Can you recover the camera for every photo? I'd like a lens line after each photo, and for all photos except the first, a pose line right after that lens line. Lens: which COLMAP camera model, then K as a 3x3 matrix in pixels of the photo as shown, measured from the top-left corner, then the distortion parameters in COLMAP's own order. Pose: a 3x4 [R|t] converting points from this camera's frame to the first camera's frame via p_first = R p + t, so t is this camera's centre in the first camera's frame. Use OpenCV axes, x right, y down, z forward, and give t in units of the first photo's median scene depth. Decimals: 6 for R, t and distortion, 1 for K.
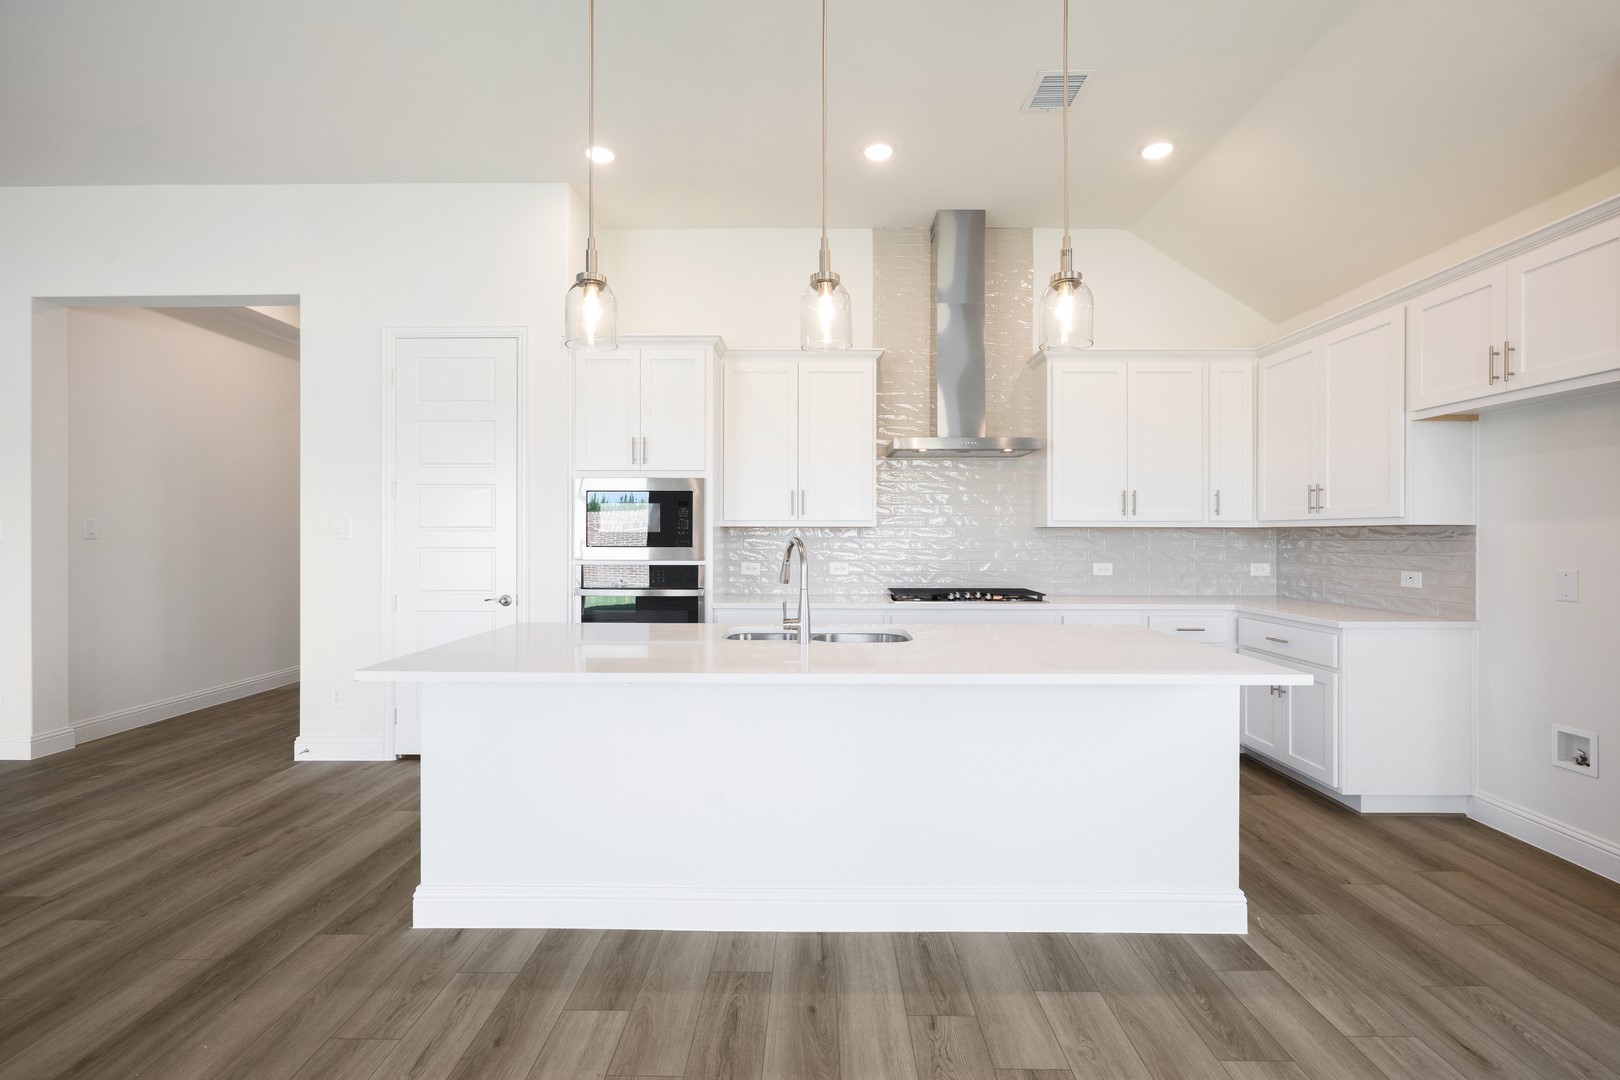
lens RADIAL K [[721.7, 0, 809.9], [0, 721.7, 532.4], [0, 0, 1]] dist [-0.005021, 0.001028]
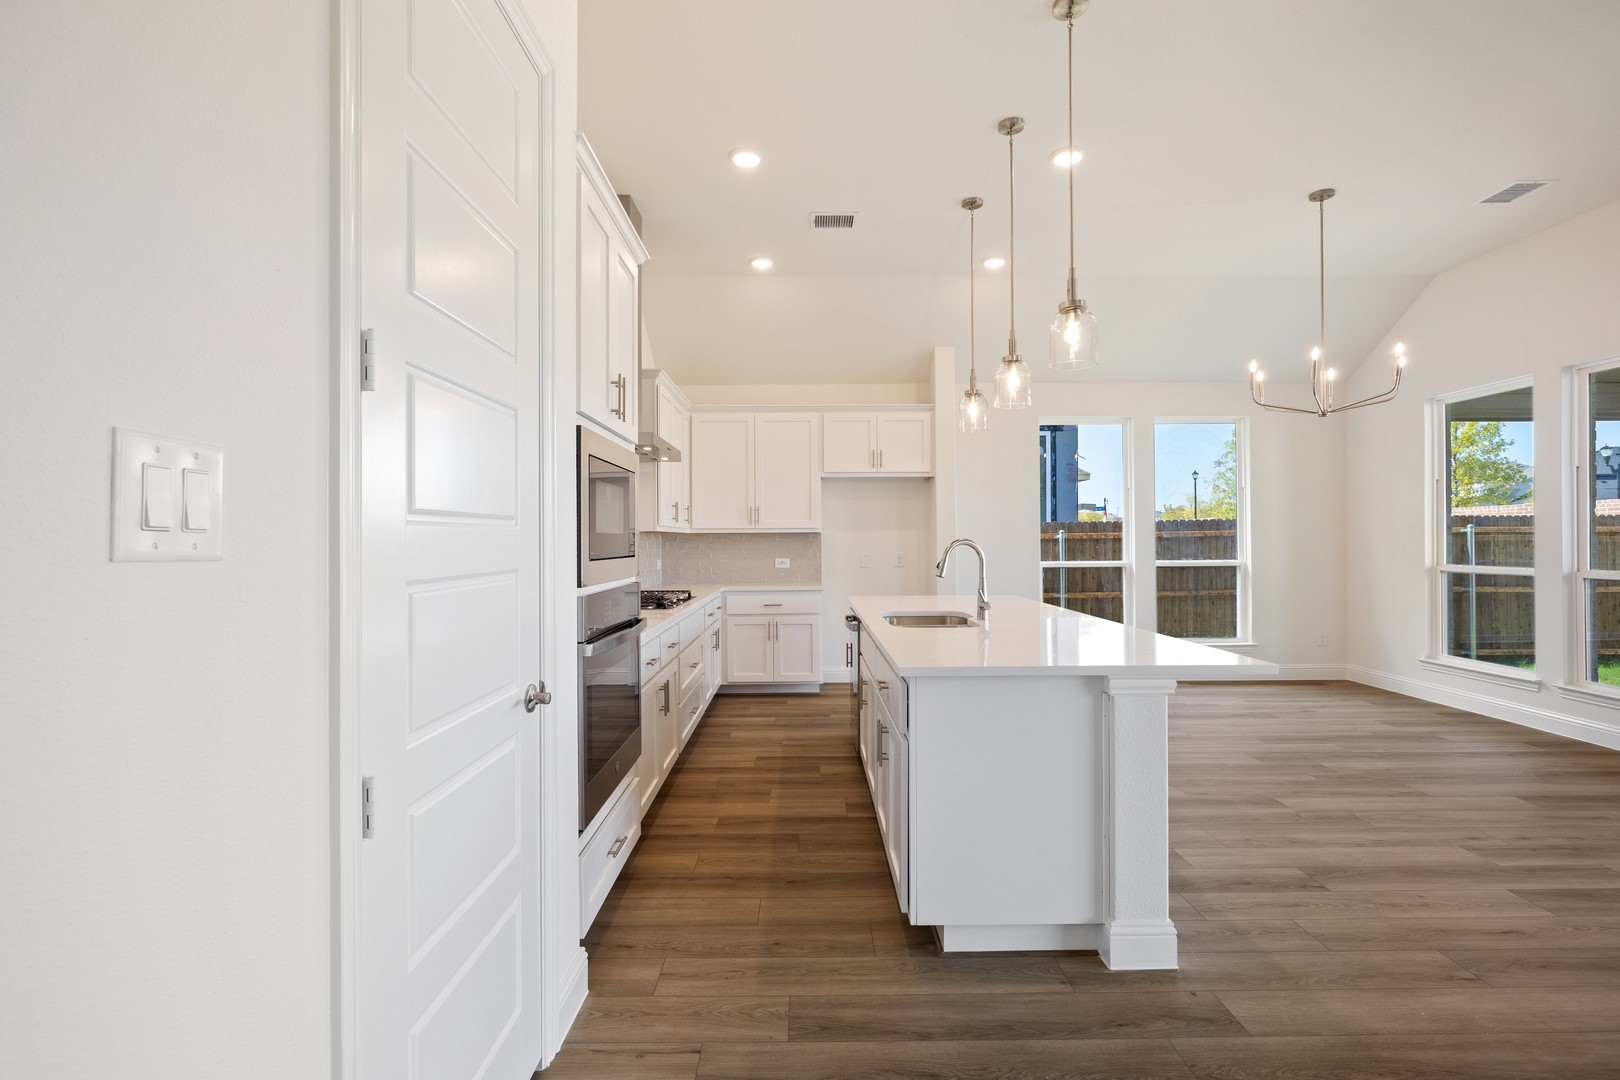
lens RADIAL K [[721.7, 0, 809.9], [0, 721.7, 532.4], [0, 0, 1]] dist [-0.005021, 0.001028]
pose [[-0.018225, 0.007630, 0.999805, -1.066943], [0.002616, 0.999968, -0.007584, 0.004378], [-0.999830, 0.002478, -0.018245, 1.084583]]
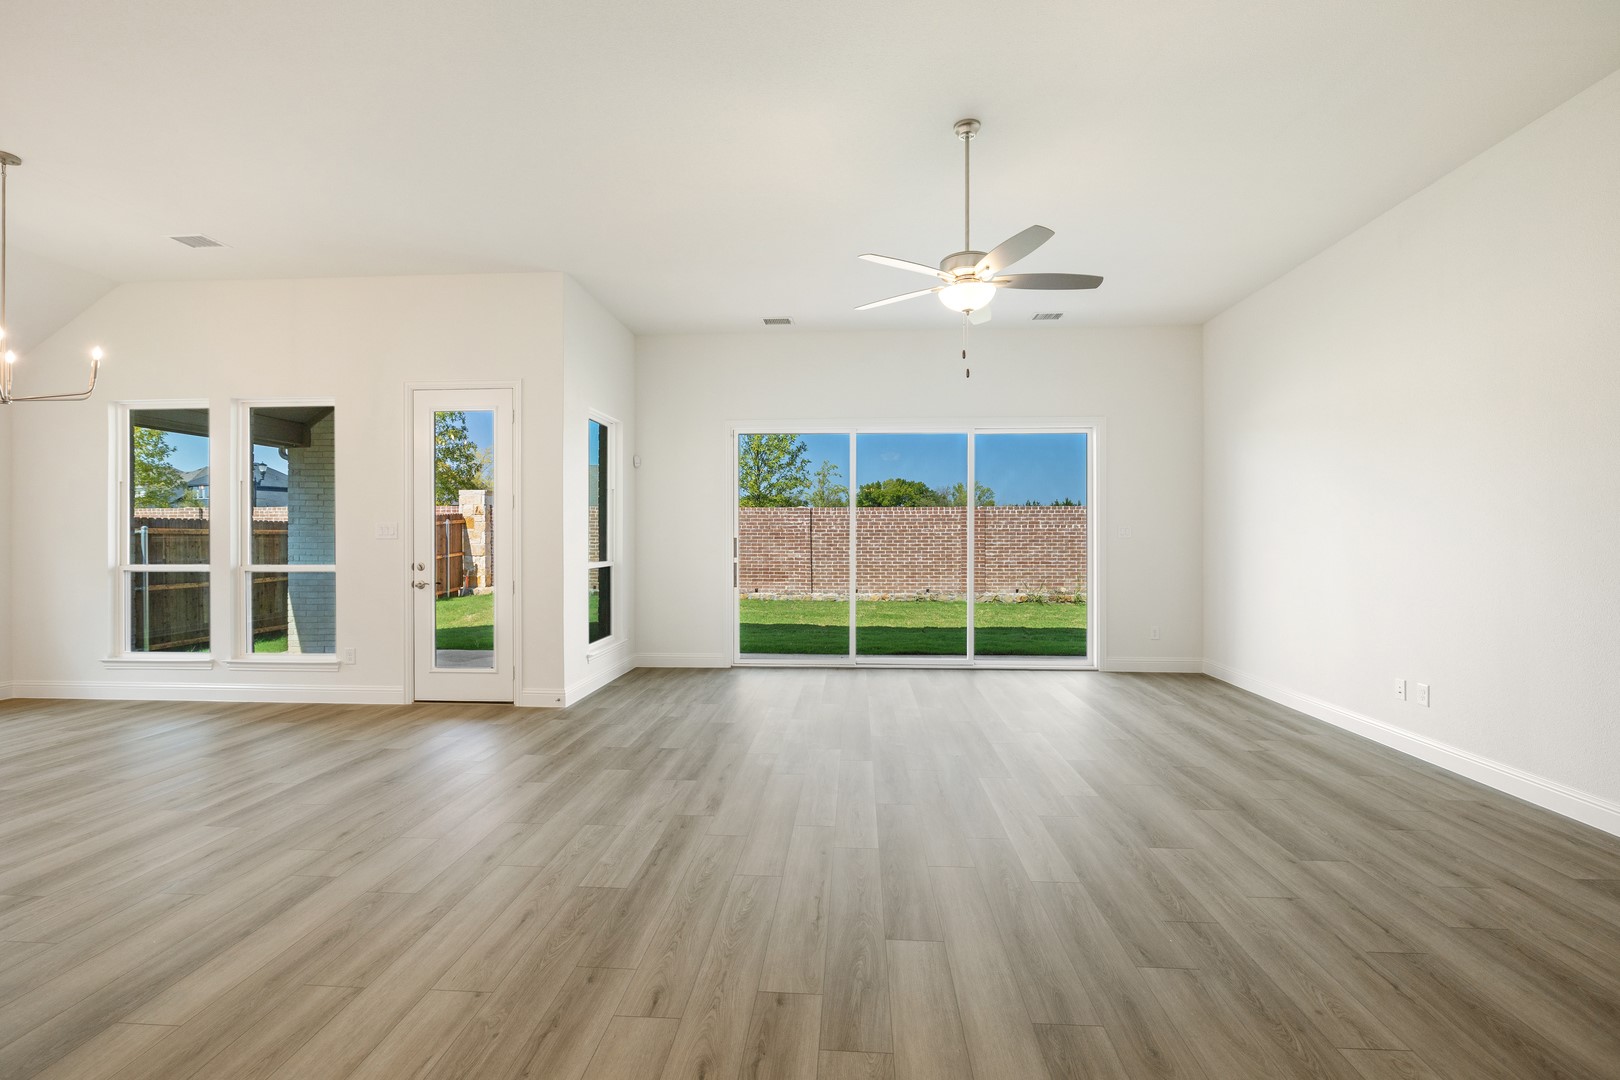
lens RADIAL K [[729.7, 0, 810.0], [0, 729.7, 540.0], [0, 0, 1]] dist [-0.006853, 0.000387]
pose [[-0.998568, -0.000772, 0.053485, -1.153942], [-0.000616, 0.999996, 0.002930, 0.005994], [-0.053487, 0.002893, -0.998564, 1.237333]]
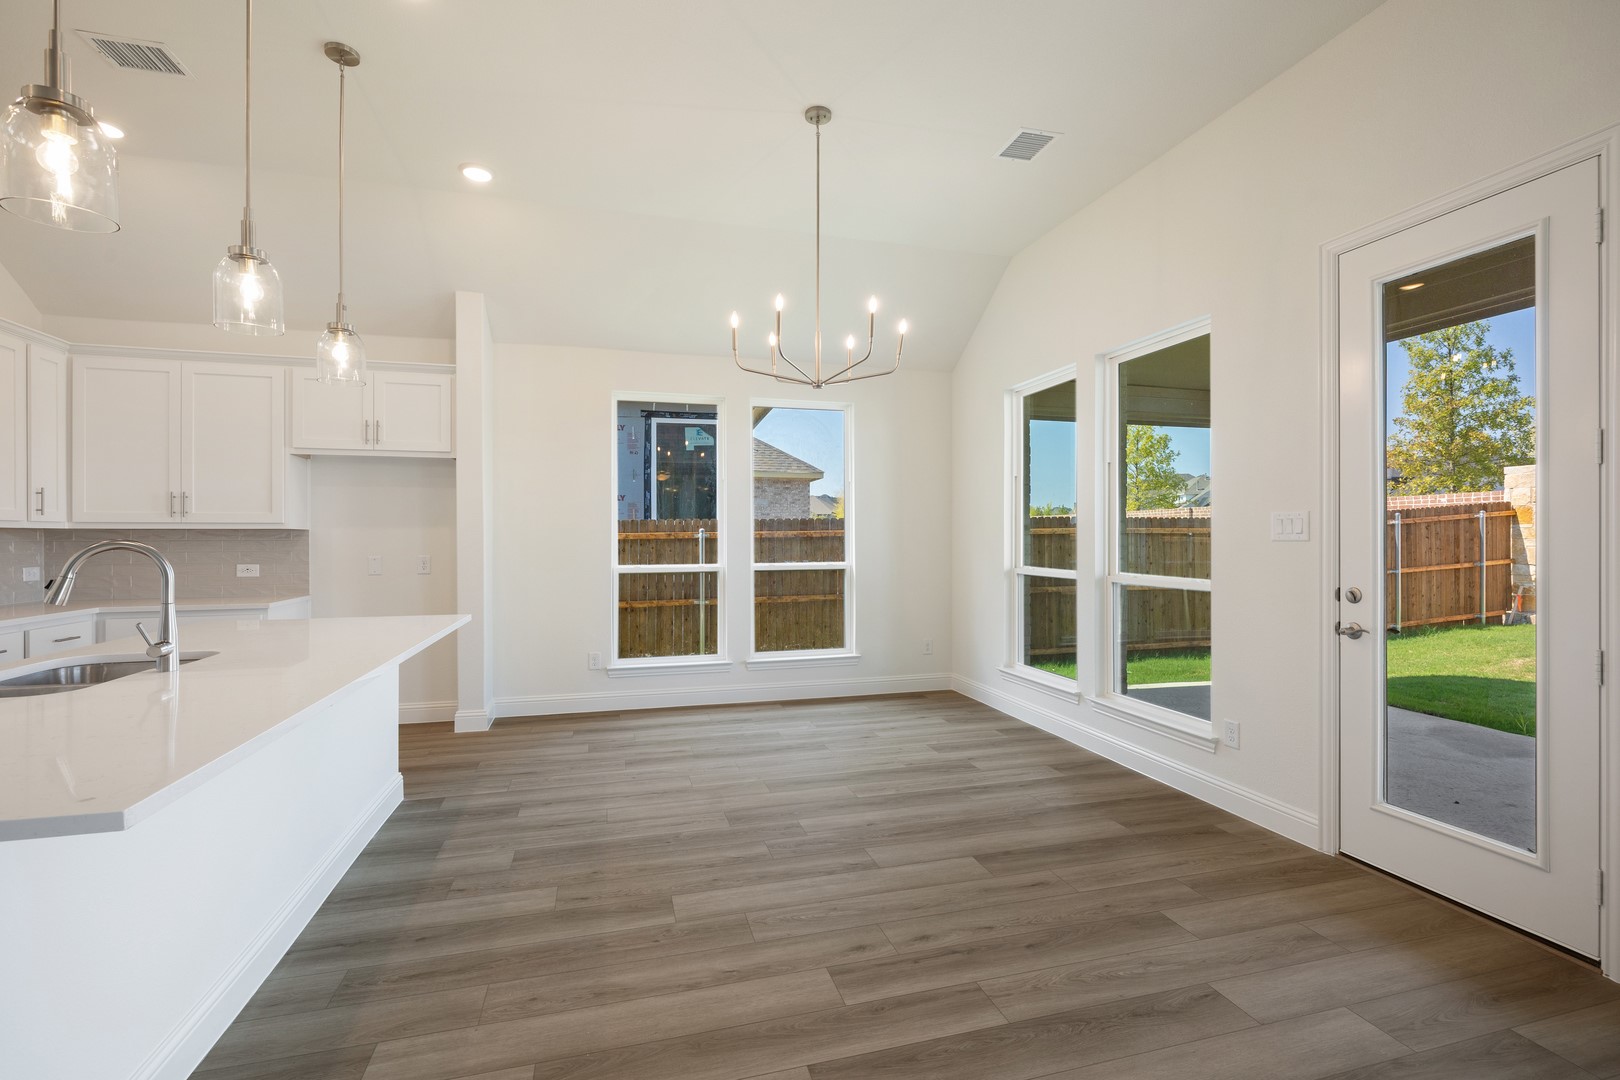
lens RADIAL K [[721.7, 0, 809.9], [0, 721.7, 532.4], [0, 0, 1]] dist [-0.005021, 0.001028]
pose [[-0.282505, 0.005343, 0.959251, -0.792128], [-0.000529, 0.999983, -0.005725, 0.003910], [-0.959266, -0.002125, -0.282498, 0.440289]]
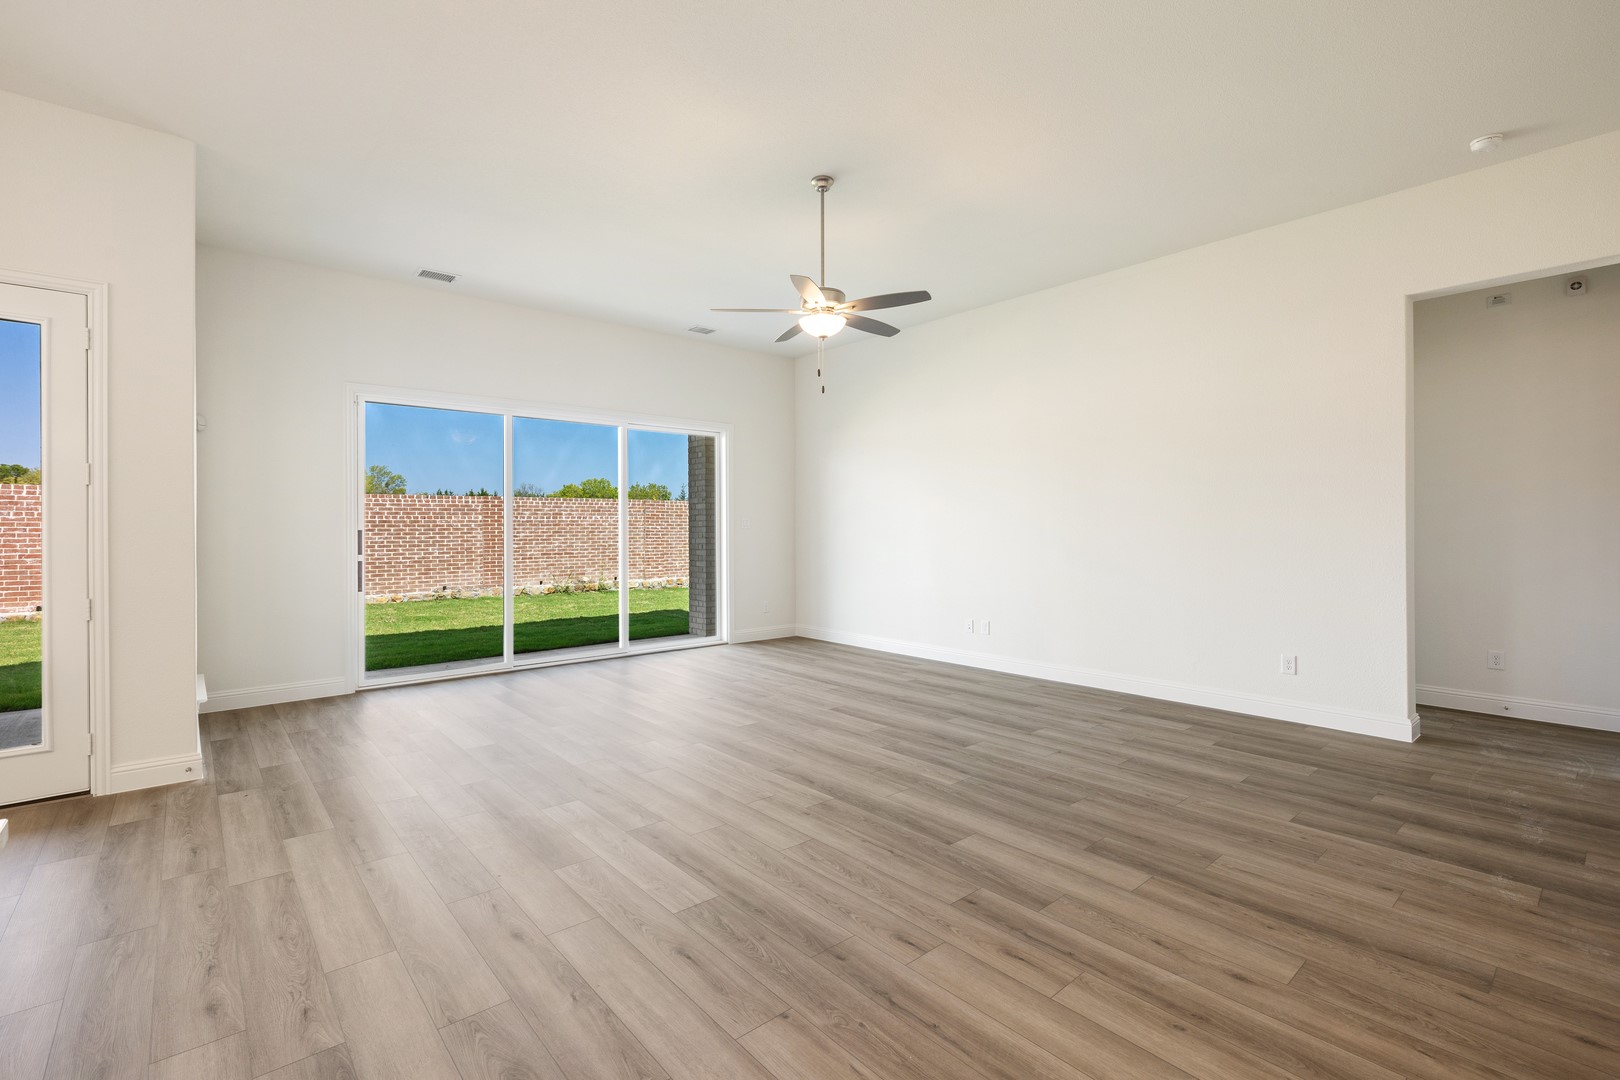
lens RADIAL K [[721.7, 0, 809.9], [0, 721.7, 532.4], [0, 0, 1]] dist [-0.005021, 0.001028]
pose [[-0.747909, 0.005555, -0.663778, -0.458995], [0.002599, 0.999982, 0.005440, 0.004799], [0.663796, 0.002343, -0.747910, 1.075792]]
